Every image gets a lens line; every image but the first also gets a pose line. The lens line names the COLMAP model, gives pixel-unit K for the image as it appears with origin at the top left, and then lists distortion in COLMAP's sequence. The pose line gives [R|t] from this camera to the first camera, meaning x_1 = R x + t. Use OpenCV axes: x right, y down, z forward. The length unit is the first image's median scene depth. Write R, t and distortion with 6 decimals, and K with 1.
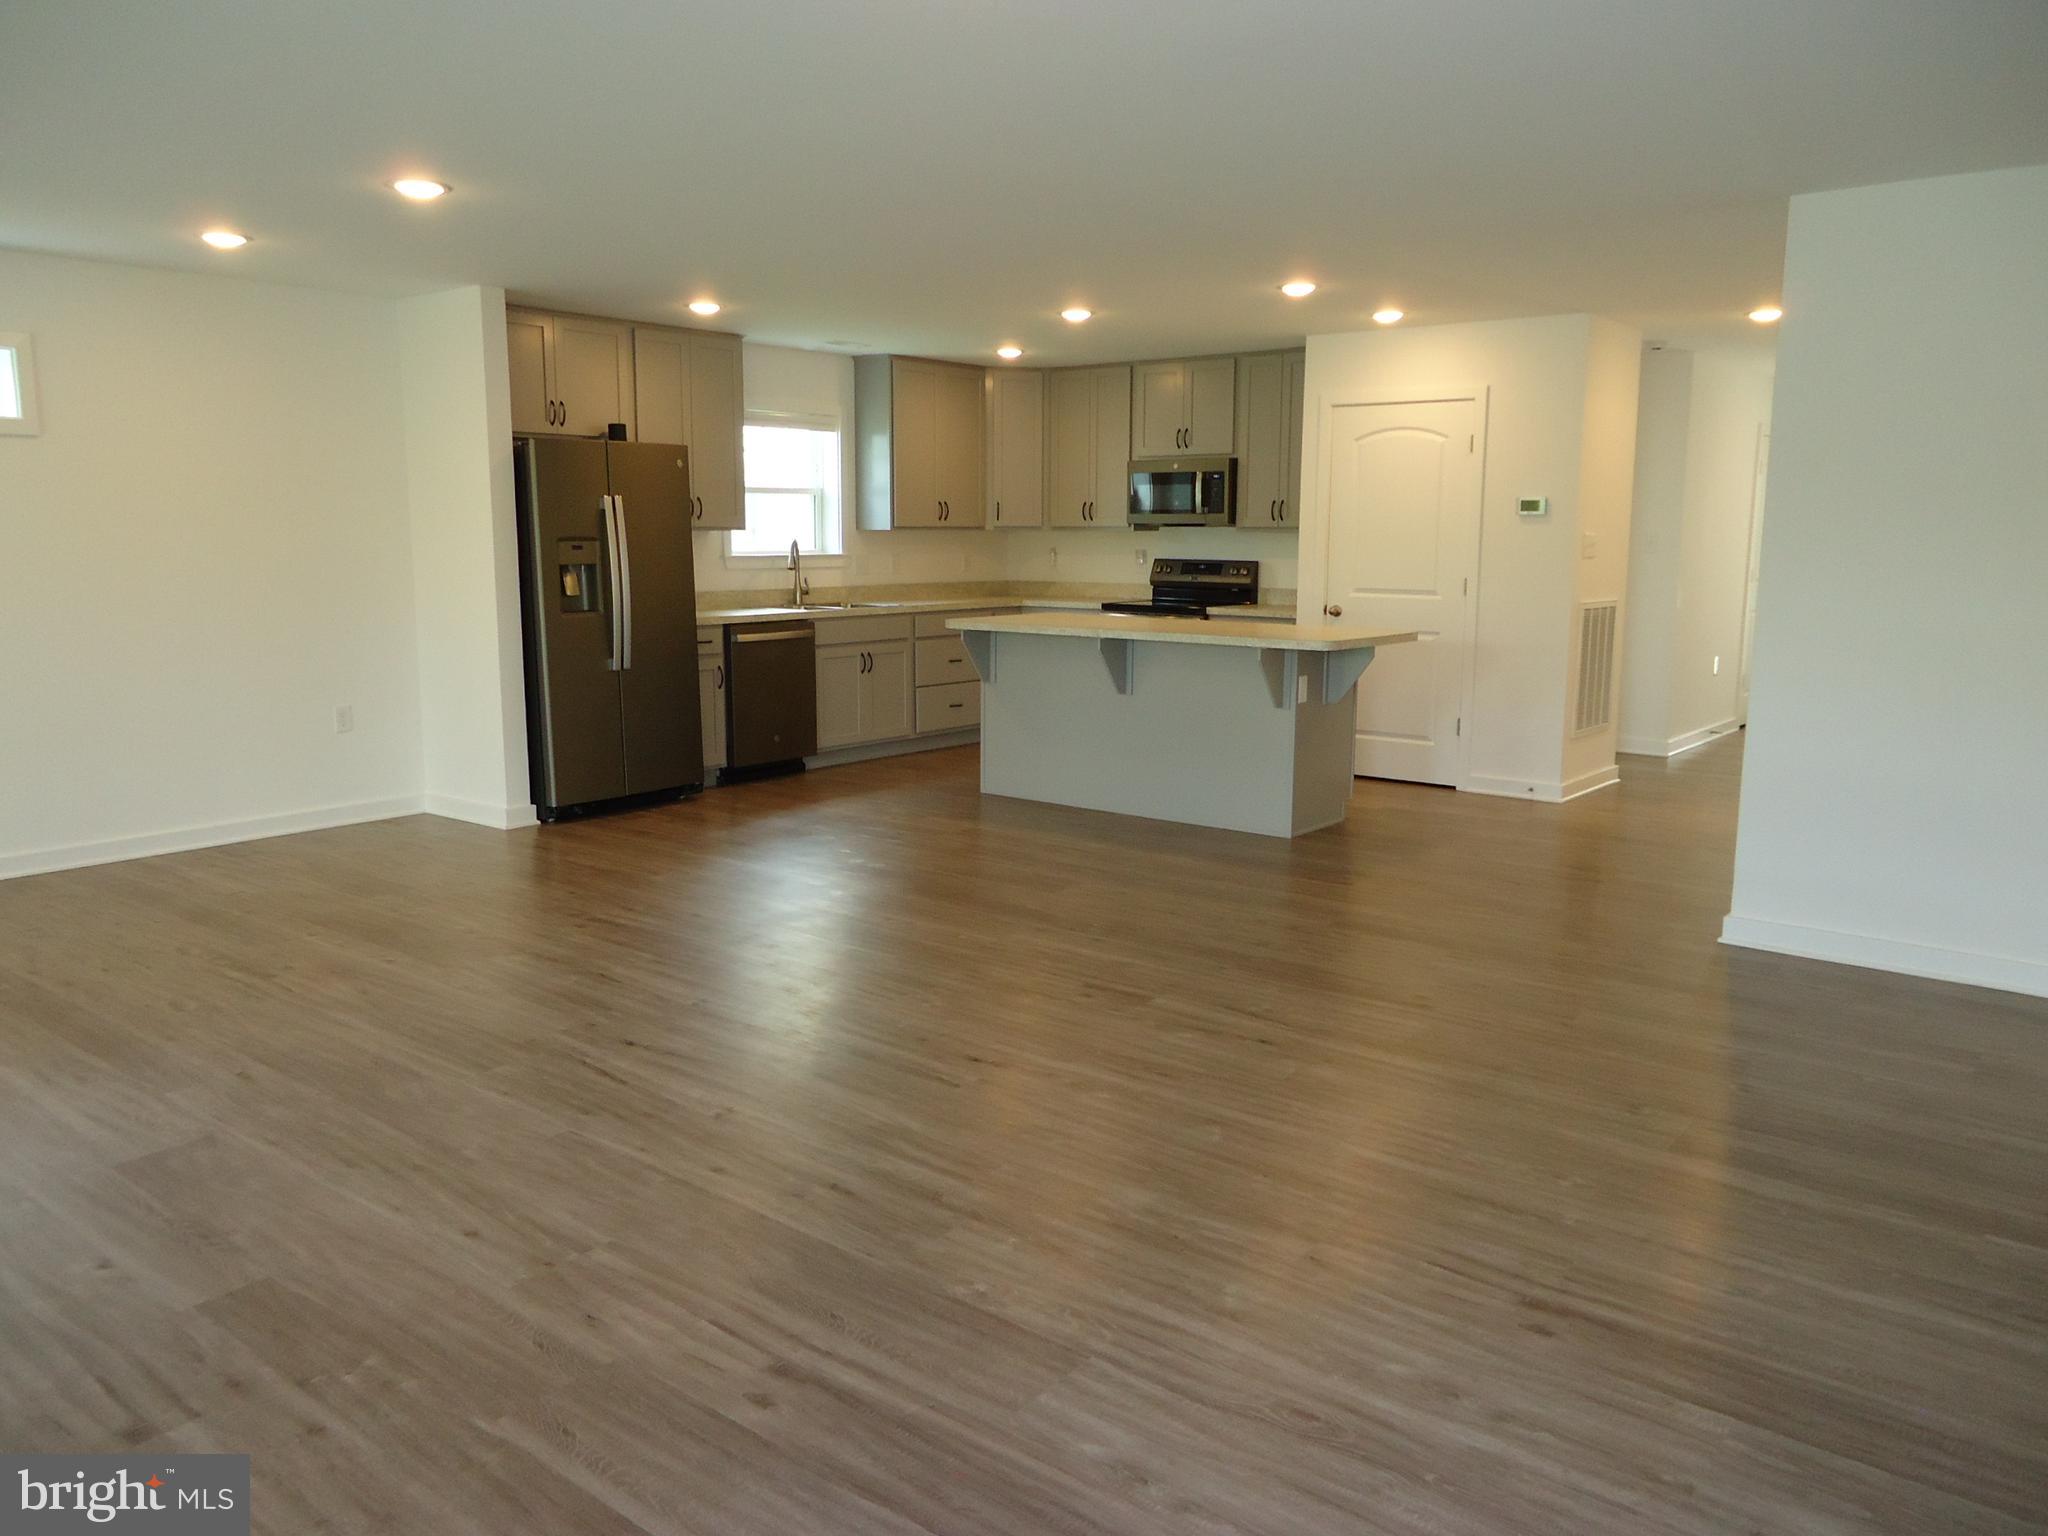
lens RADIAL K [[1502.1, 0, 1022.4], [0, 1502.1, 761.8], [0, 0, 1]] dist [-0.012635, 0.013558]
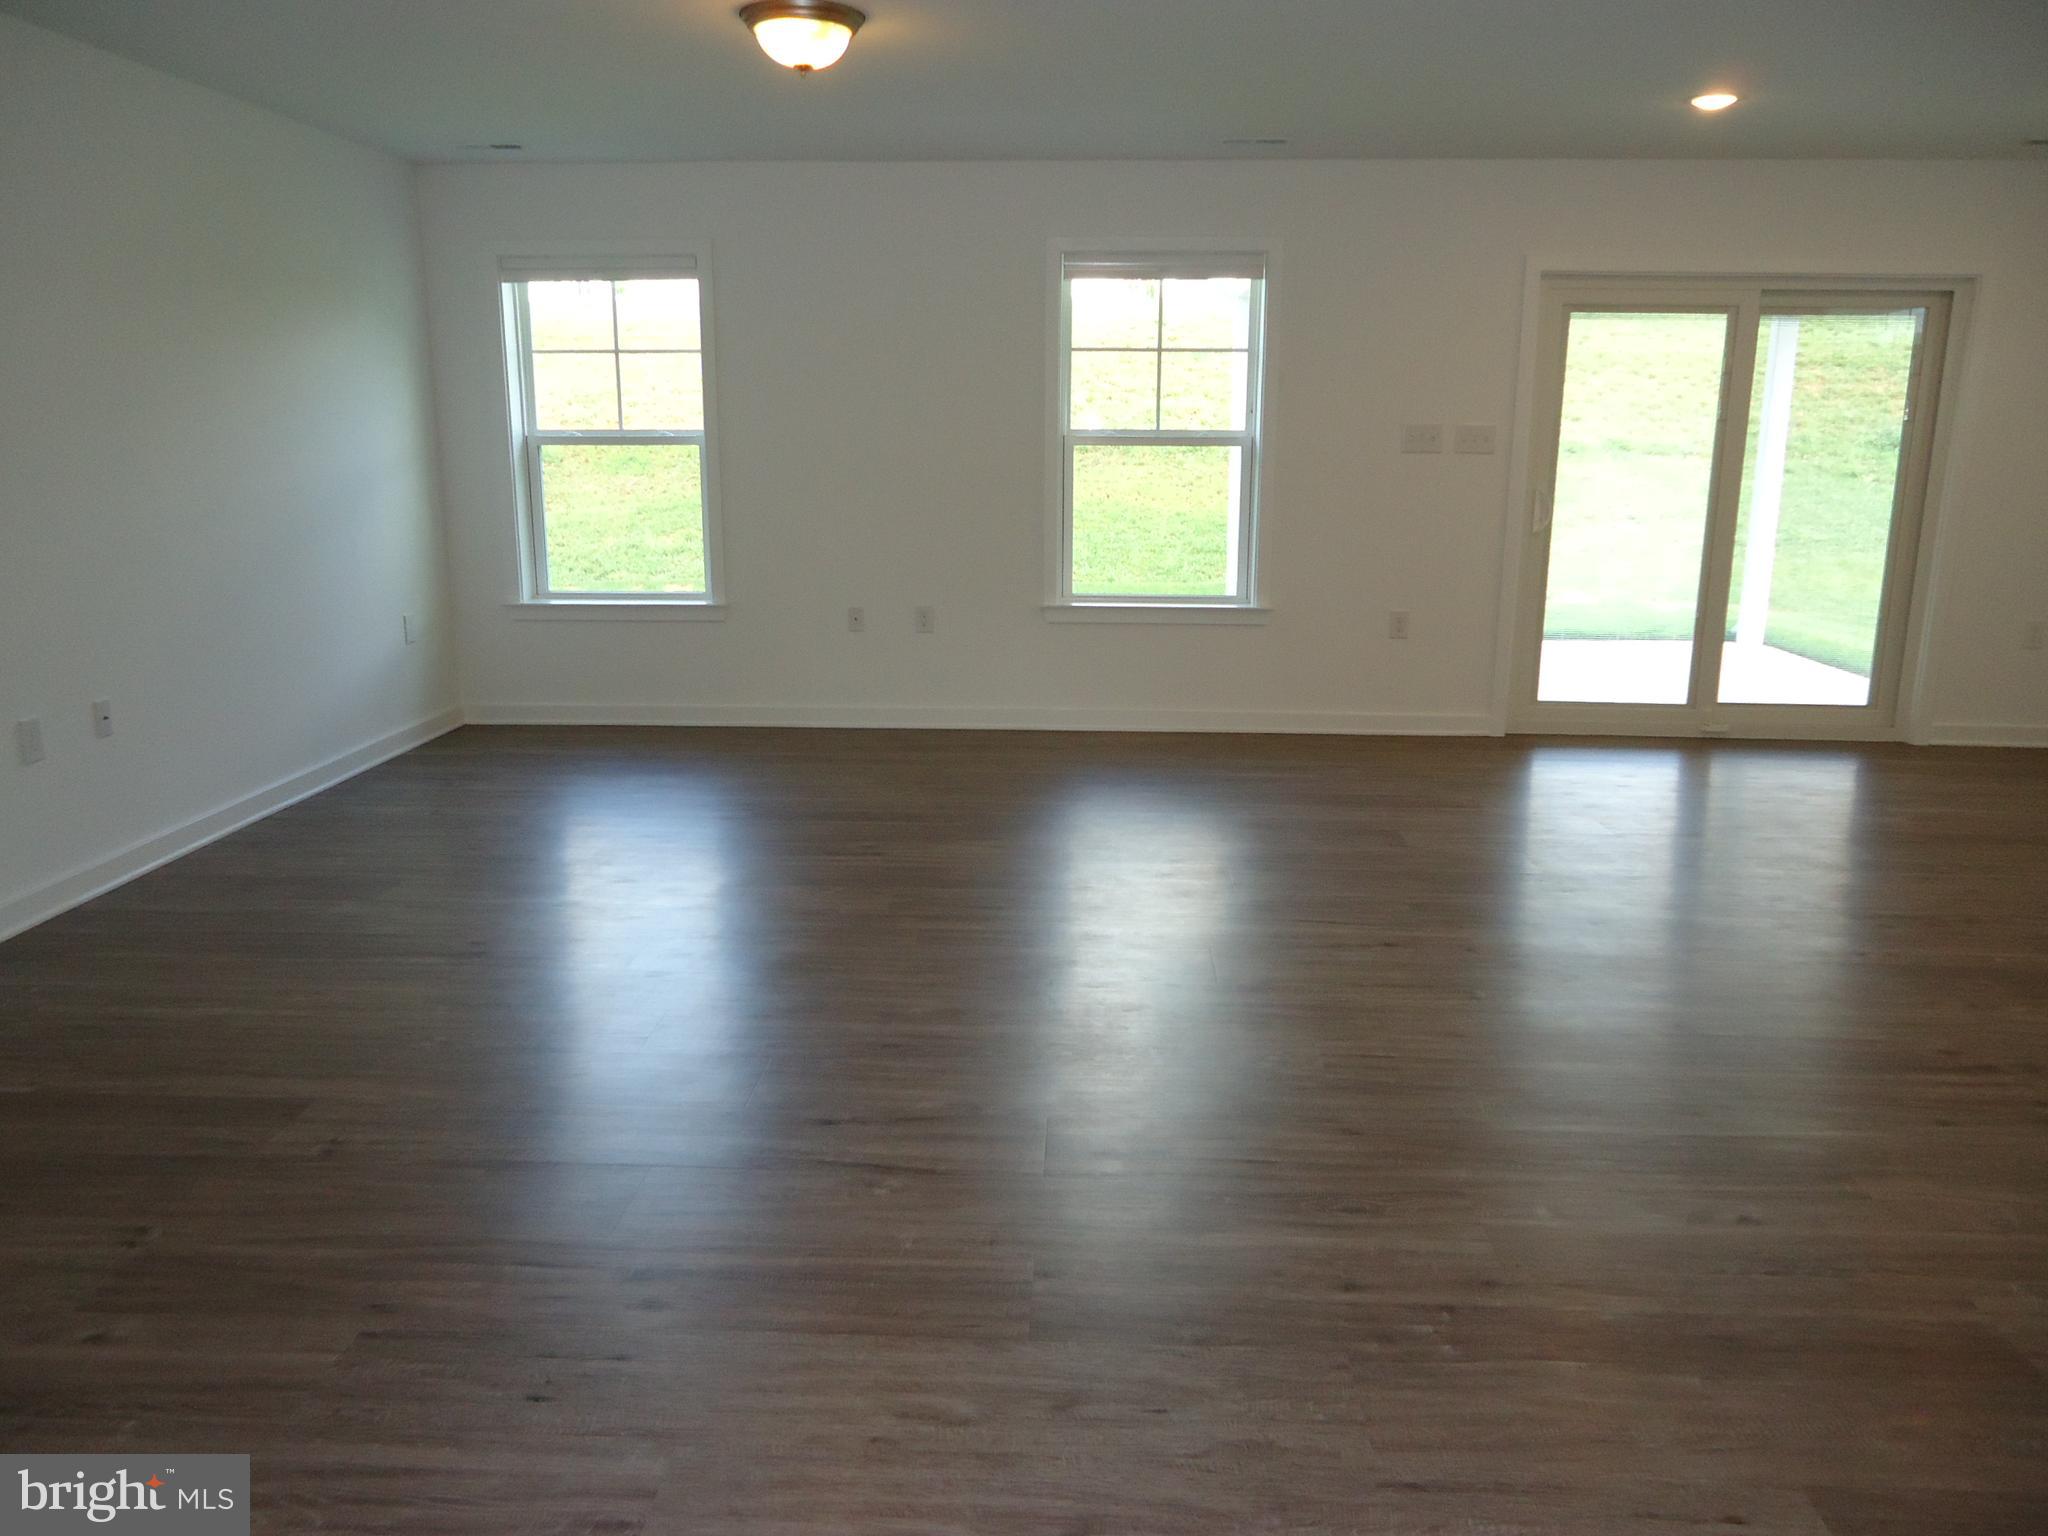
lens RADIAL K [[1502.1, 0, 1020.2], [0, 1502.1, 753.4], [0, 0, 1]] dist [-0.012635, 0.013558]
pose [[-0.808149, 0.119556, -0.576716, 0.234921], [-0.104423, 0.934584, 0.340072, -0.114449], [0.579647, 0.335051, -0.742799, 0.747670]]
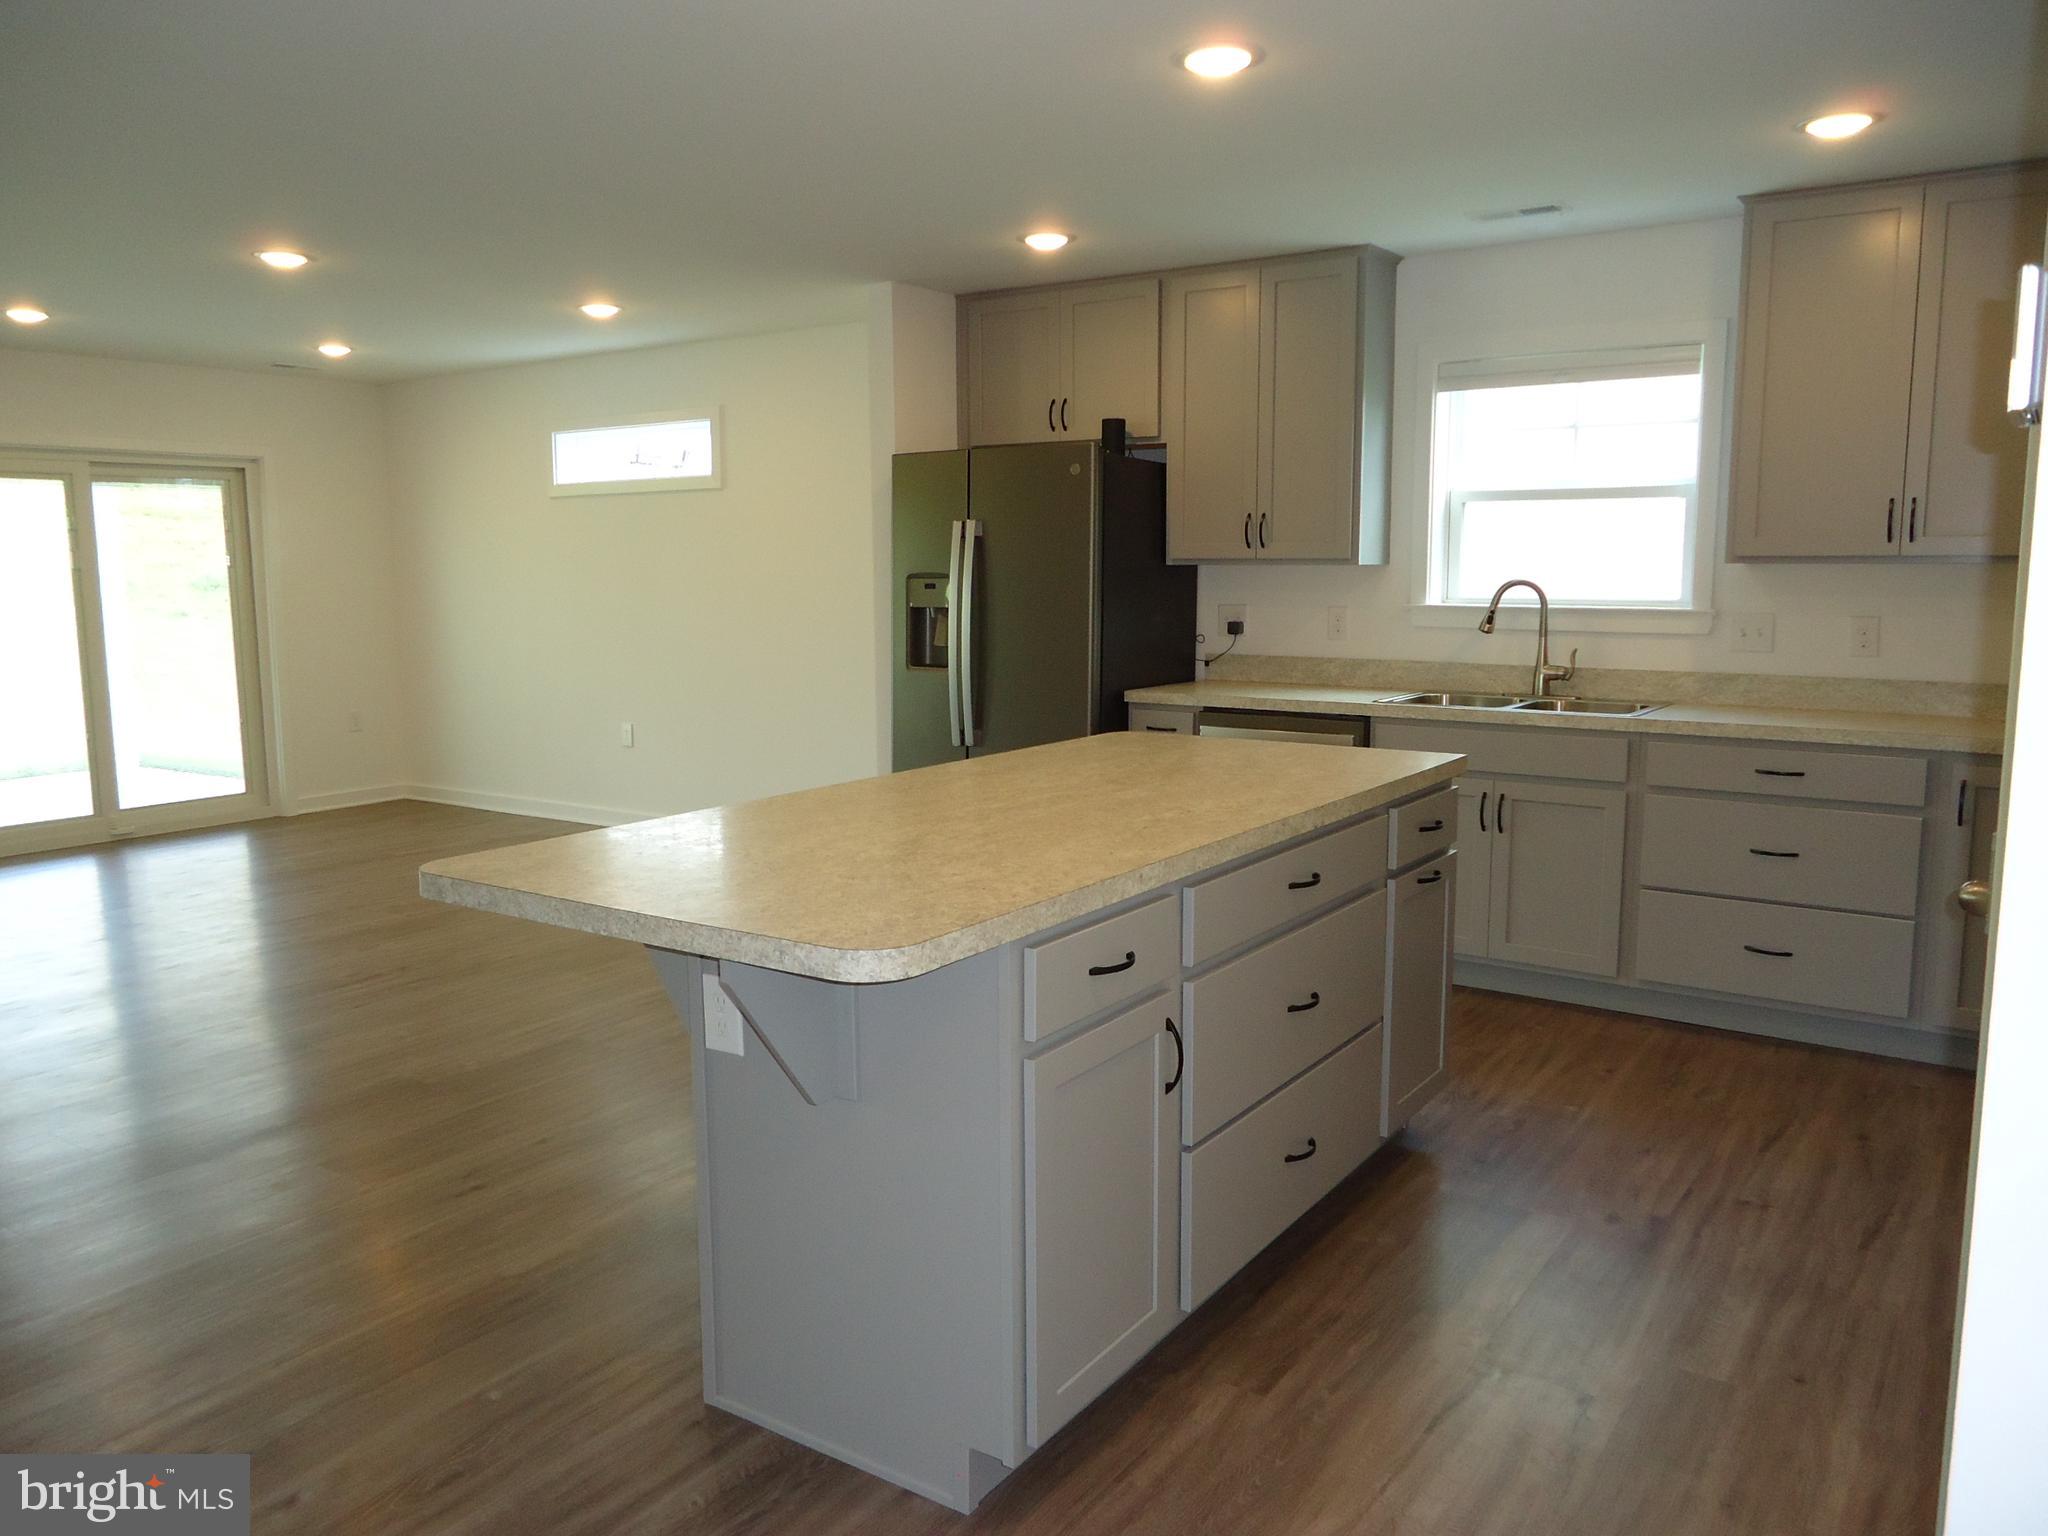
lens RADIAL K [[1502.1, 0, 1021.3], [0, 1502.1, 752.1], [0, 0, 1]] dist [-0.012635, 0.013558]
pose [[0.073913, 0.121939, -0.989782, 0.422180], [-0.149361, 0.982655, 0.109907, -0.125779], [0.986016, 0.139712, 0.090844, 0.819734]]
